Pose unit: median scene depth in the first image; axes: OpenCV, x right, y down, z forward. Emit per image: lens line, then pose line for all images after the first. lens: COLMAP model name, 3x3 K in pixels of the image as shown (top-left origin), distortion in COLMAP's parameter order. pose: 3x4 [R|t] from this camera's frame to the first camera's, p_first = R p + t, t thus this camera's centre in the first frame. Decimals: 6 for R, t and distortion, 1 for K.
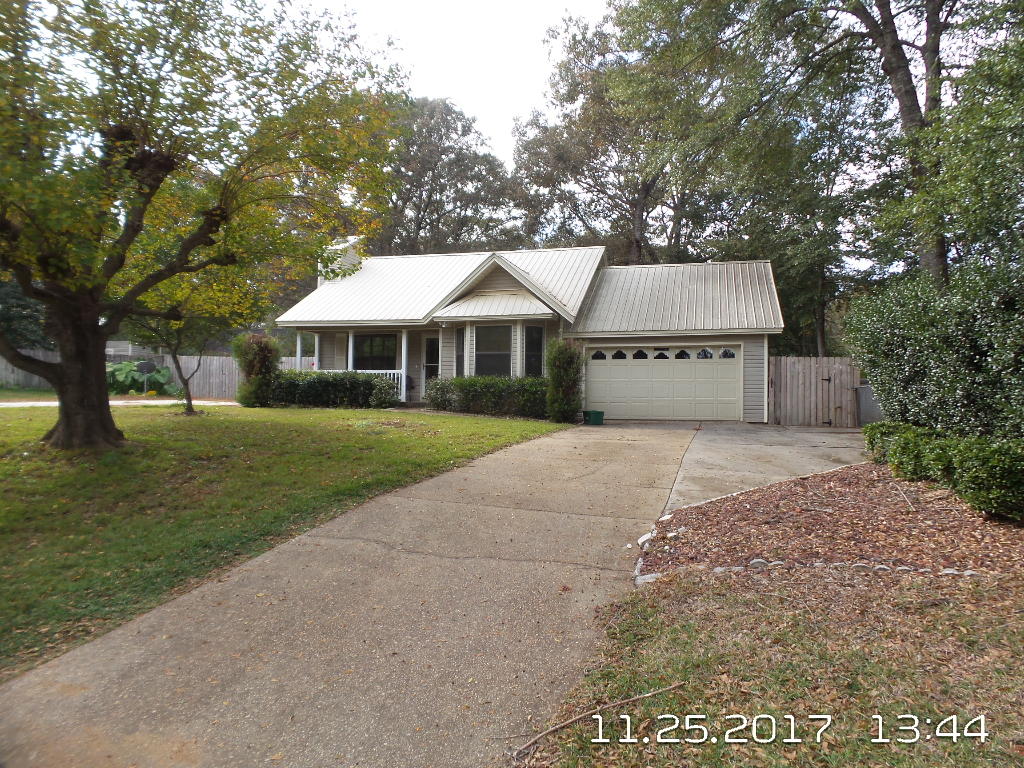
lens RADIAL K [[687.8, 0, 515.1], [0, 687.8, 382.4], [0, 0, 1]] dist [-0.005010, 0.006288]
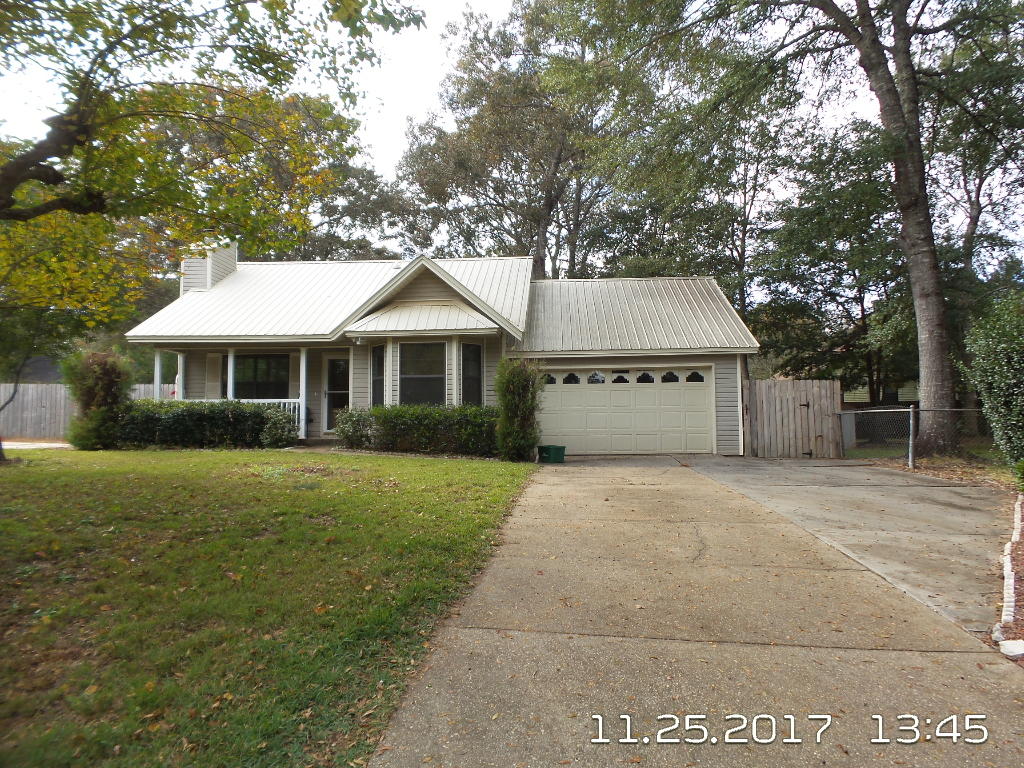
lens RADIAL K [[687.8, 0, 508.0], [0, 687.8, 385.8], [0, 0, 1]] dist [-0.005010, 0.006288]
pose [[0.978826, -0.003514, 0.204664, -0.096339], [0.011777, 0.999163, -0.039170, 0.001092], [-0.204355, 0.040751, 0.978048, 0.184385]]
